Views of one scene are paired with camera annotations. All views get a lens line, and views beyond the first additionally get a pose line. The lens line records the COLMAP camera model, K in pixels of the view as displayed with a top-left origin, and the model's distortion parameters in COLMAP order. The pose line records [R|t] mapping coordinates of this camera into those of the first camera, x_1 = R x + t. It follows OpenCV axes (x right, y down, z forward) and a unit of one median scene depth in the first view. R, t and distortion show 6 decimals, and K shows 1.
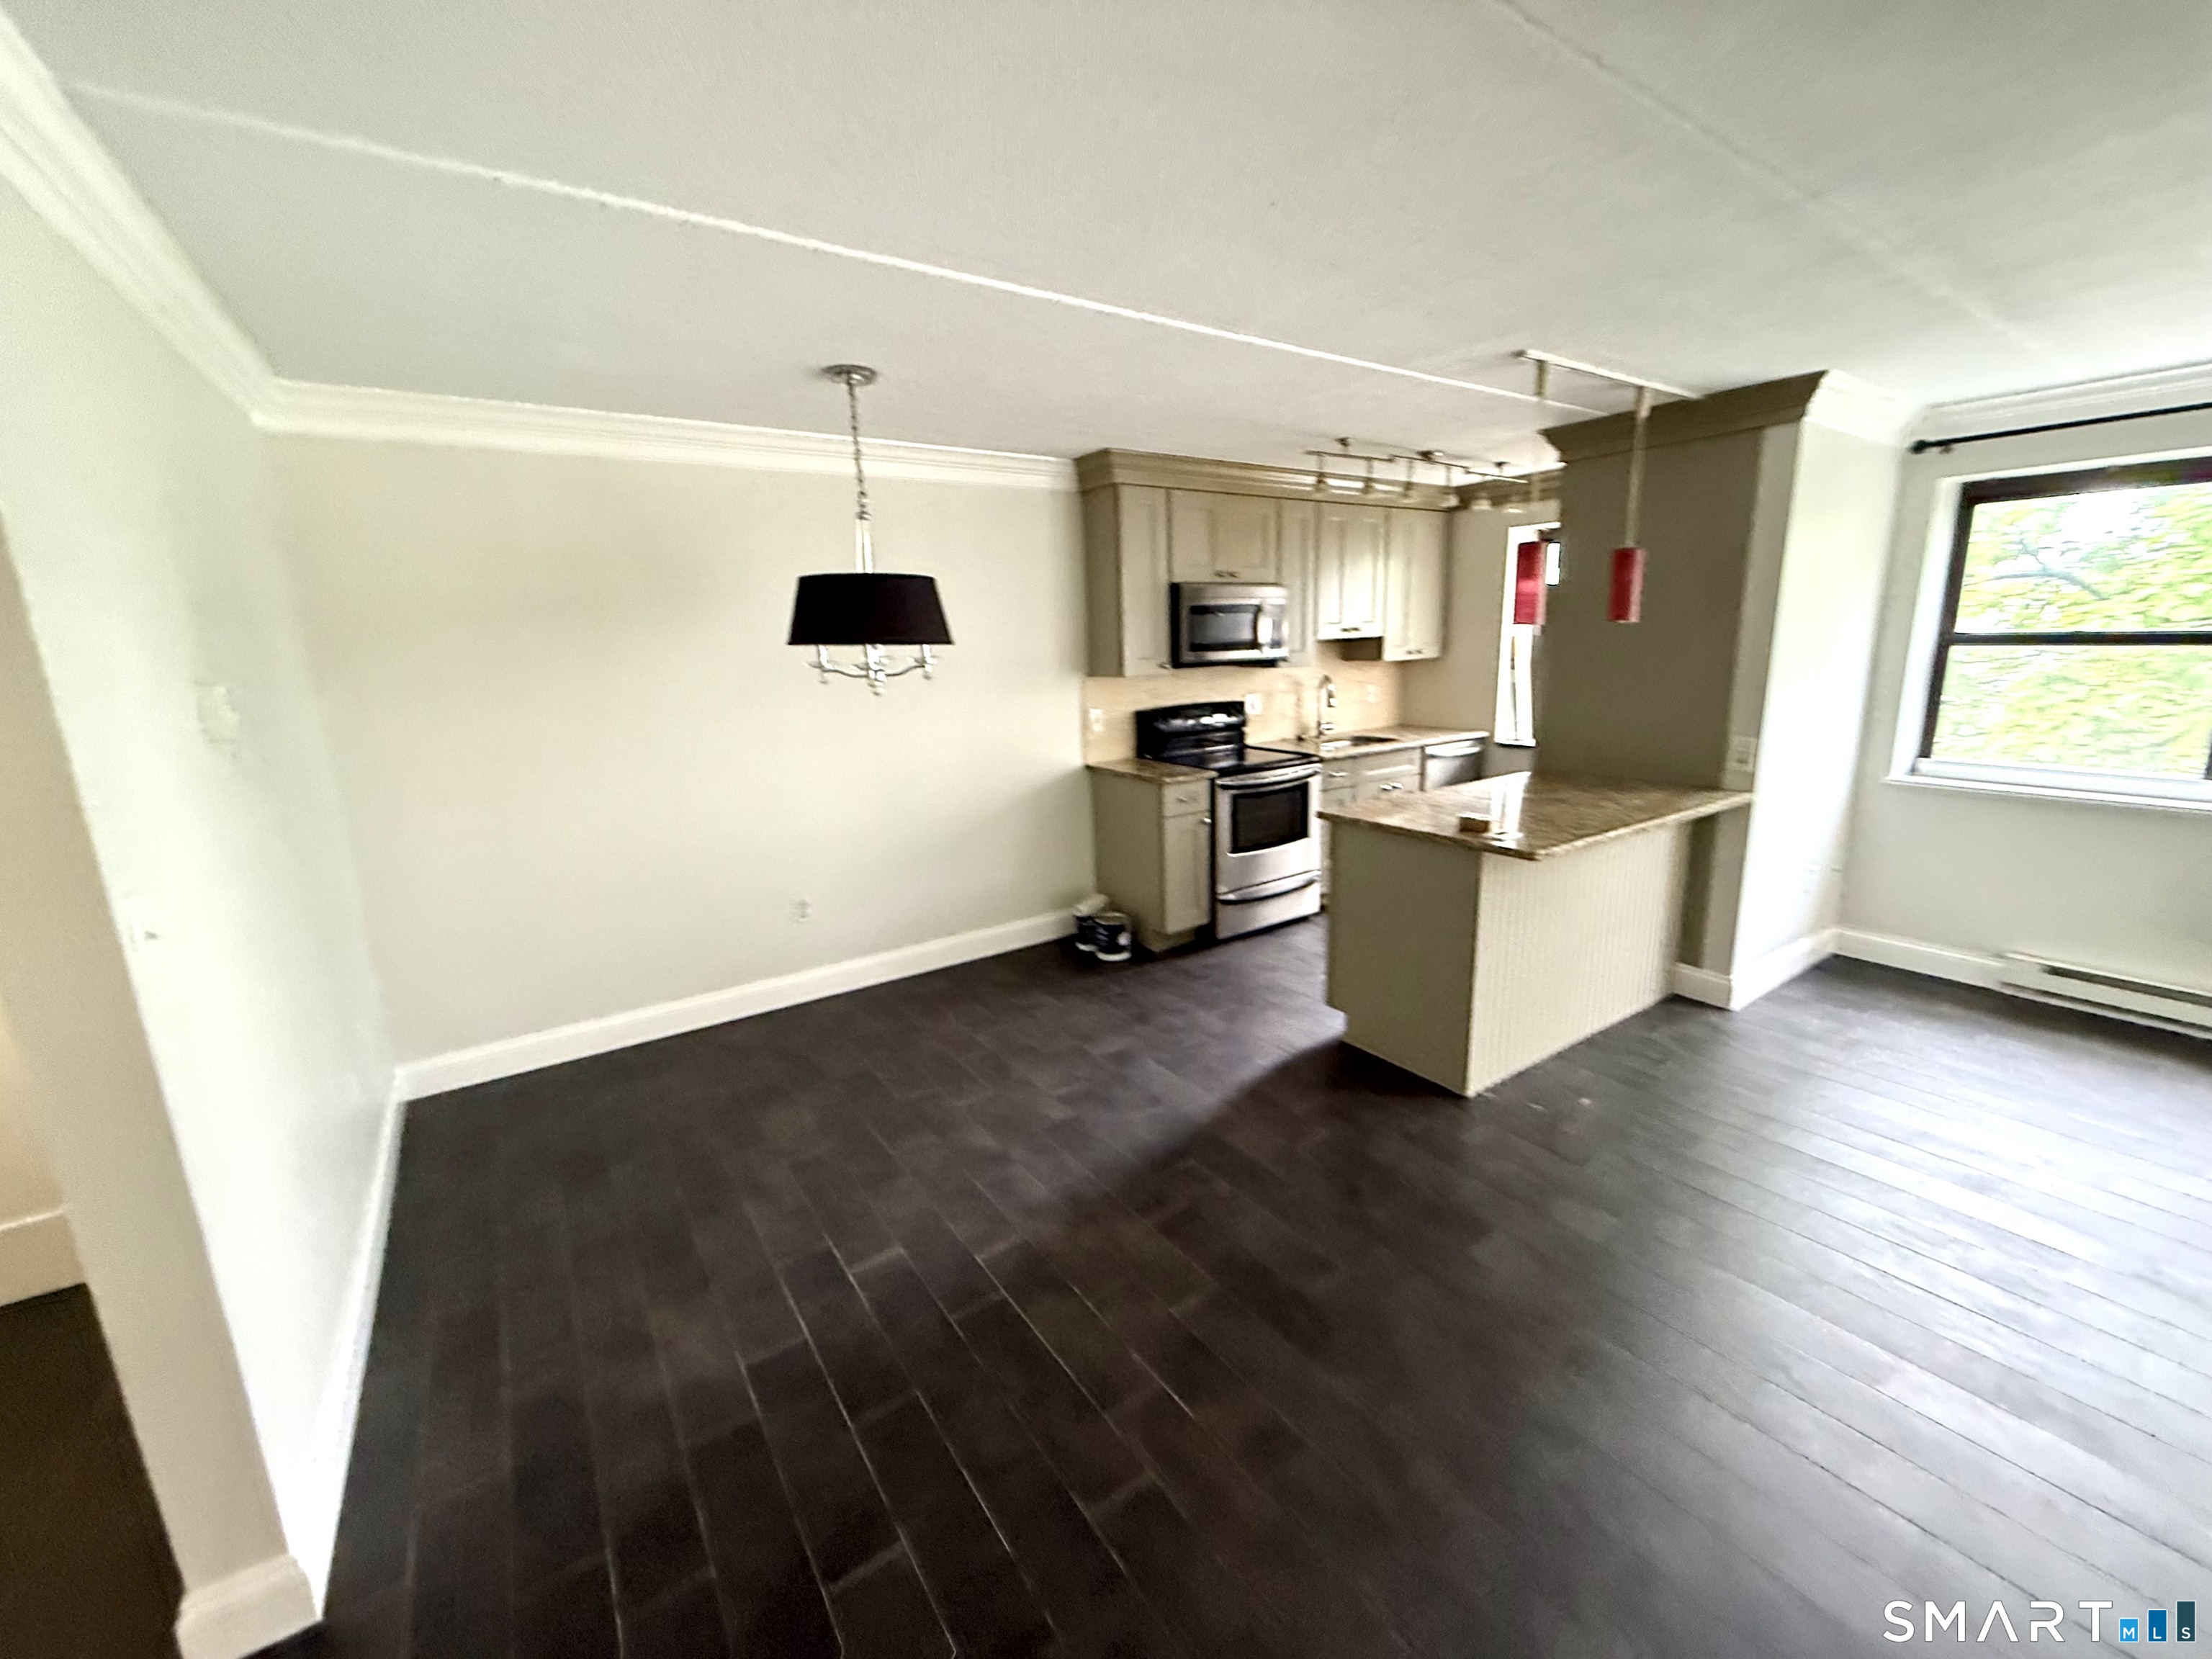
lens RADIAL K [[883.0, 0, 1105.9], [0, 883.0, 822.1], [0, 0, 1]] dist [-0.001063, 0.000062]
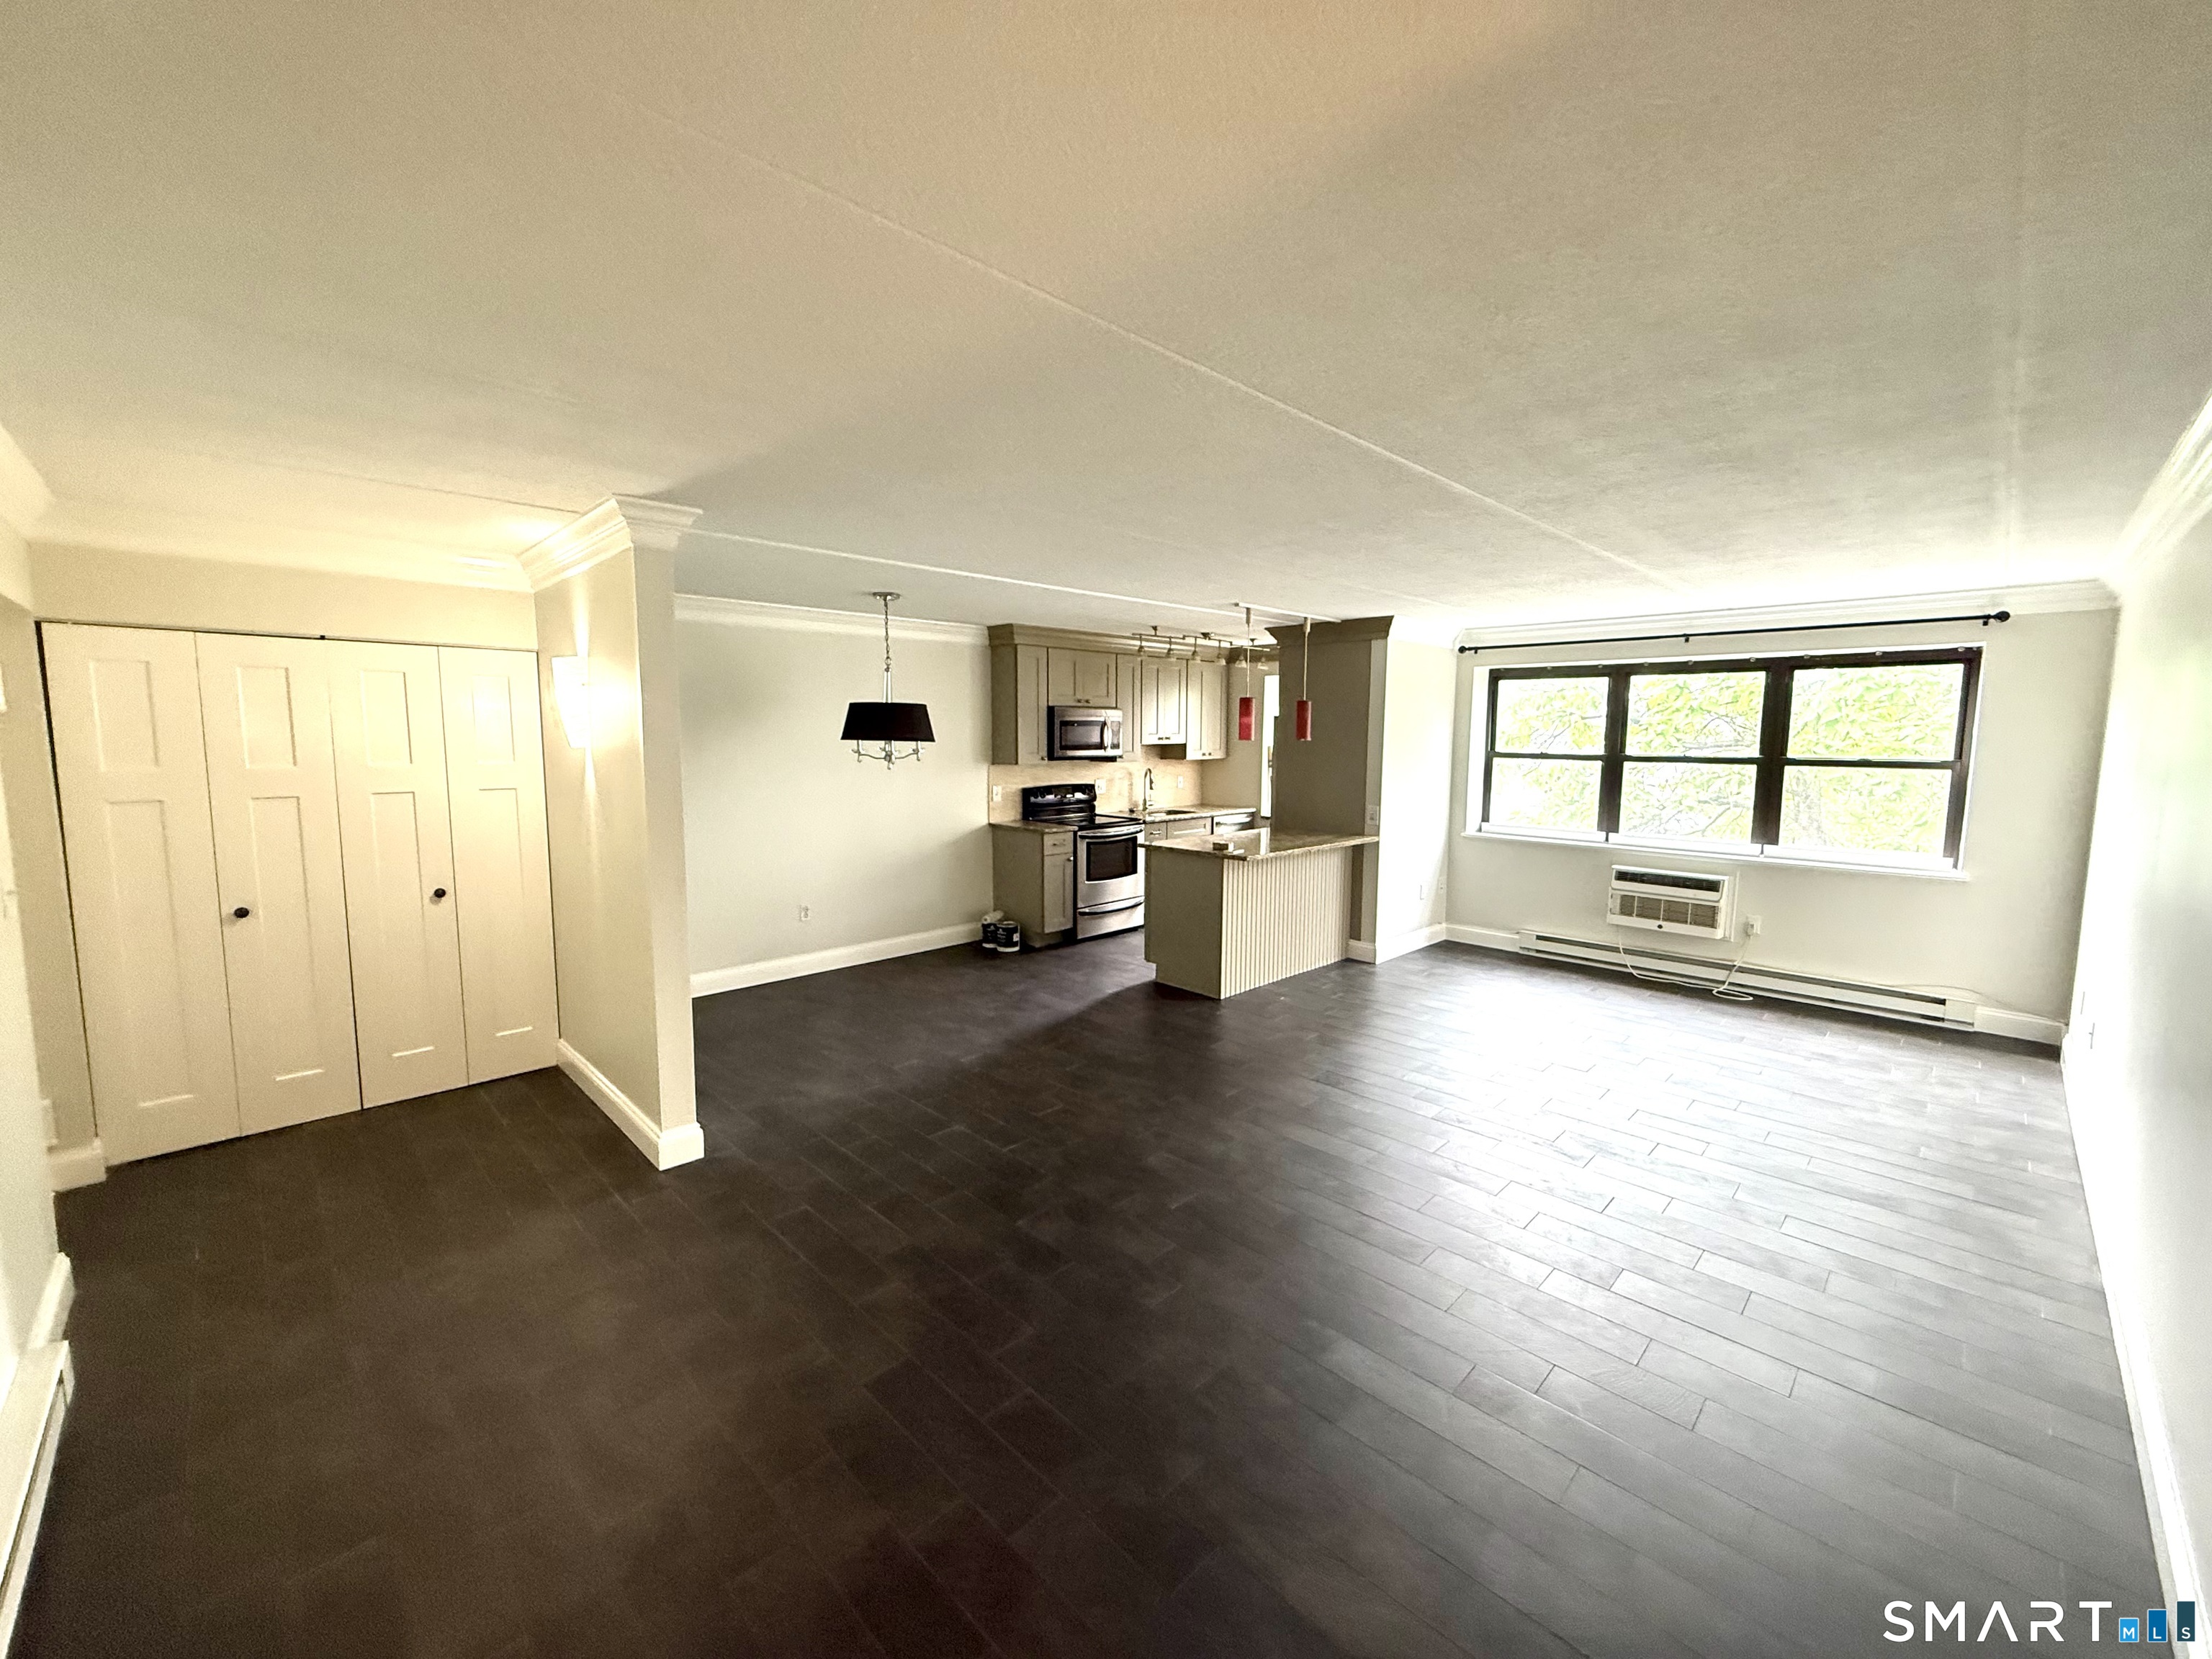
lens RADIAL K [[880.0, 0, 1098.6], [0, 880.0, 823.0], [0, 0, 1]] dist [-0.001396, 0.000497]
pose [[0.985887, 0.014259, 0.166802, -0.094754], [0.003908, 0.994134, -0.108083, 0.102174], [-0.167365, 0.107210, 0.980048, -0.512586]]
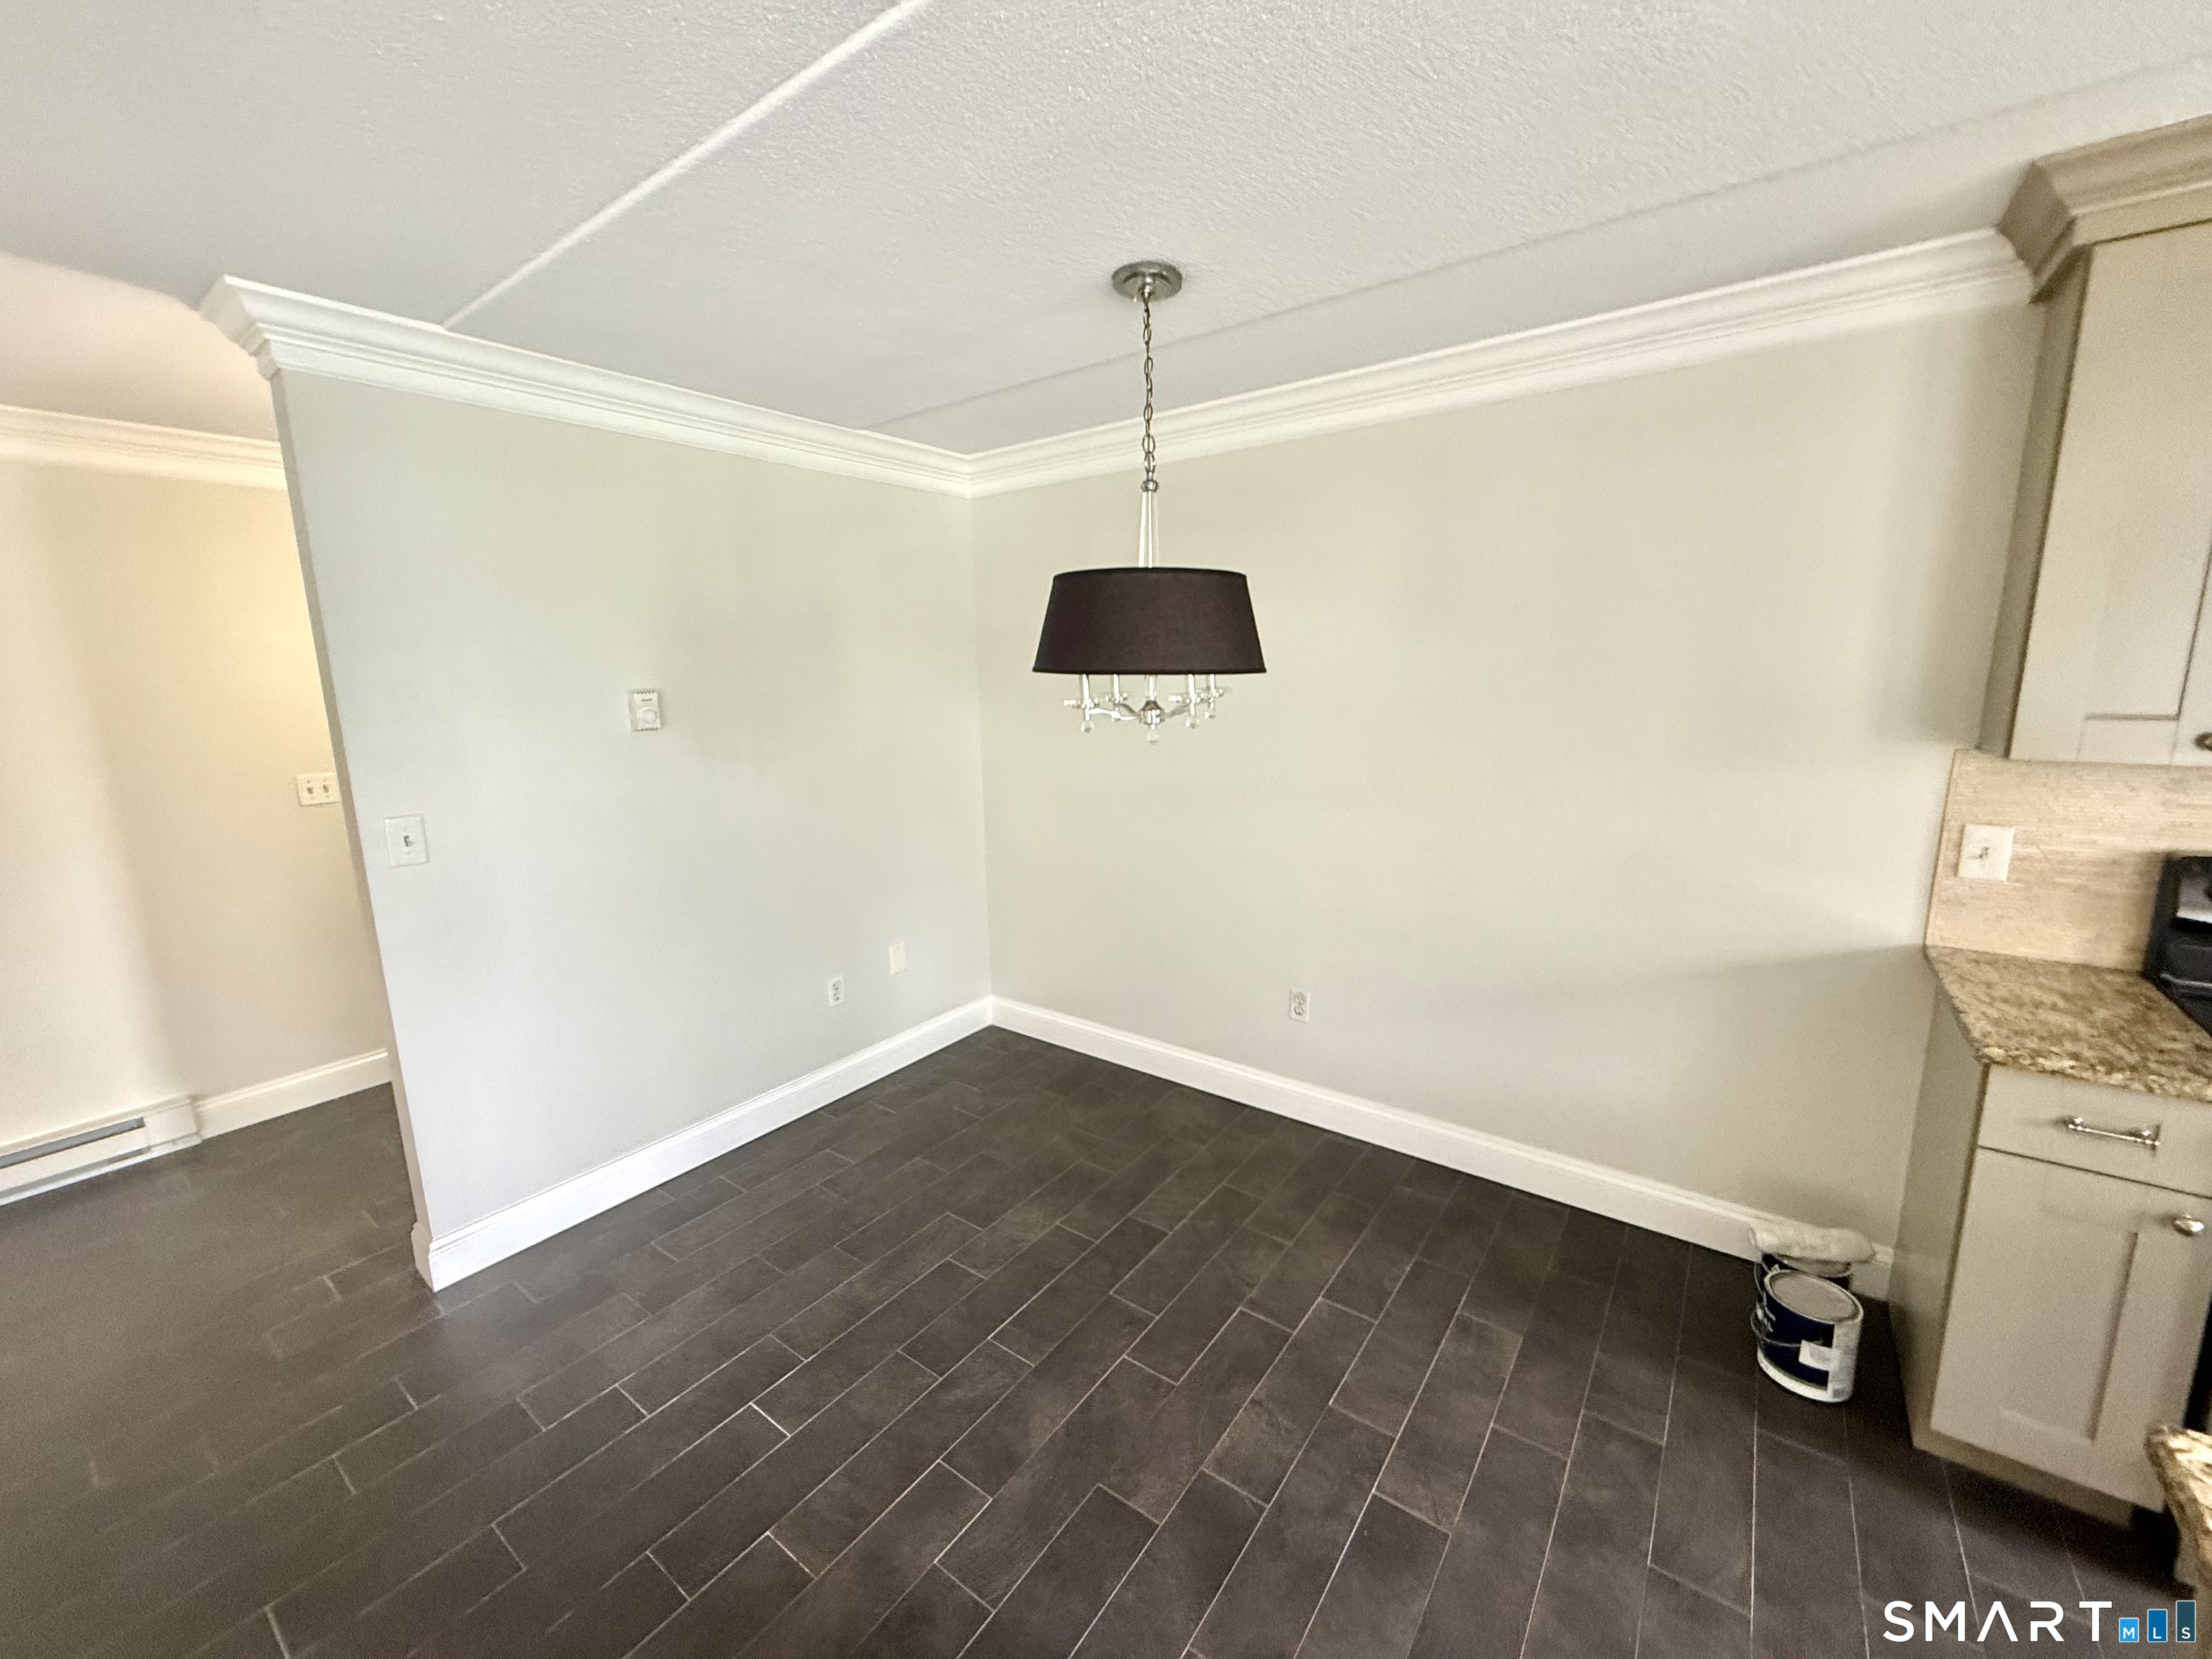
lens RADIAL K [[880.0, 0, 1098.6], [0, 880.0, 823.0], [0, 0, 1]] dist [-0.001396, 0.000497]
pose [[0.311228, 0.189609, -0.931228, 0.261690], [-0.188834, 0.972694, 0.134941, -0.112889], [0.931385, 0.133850, 0.338534, 0.493087]]
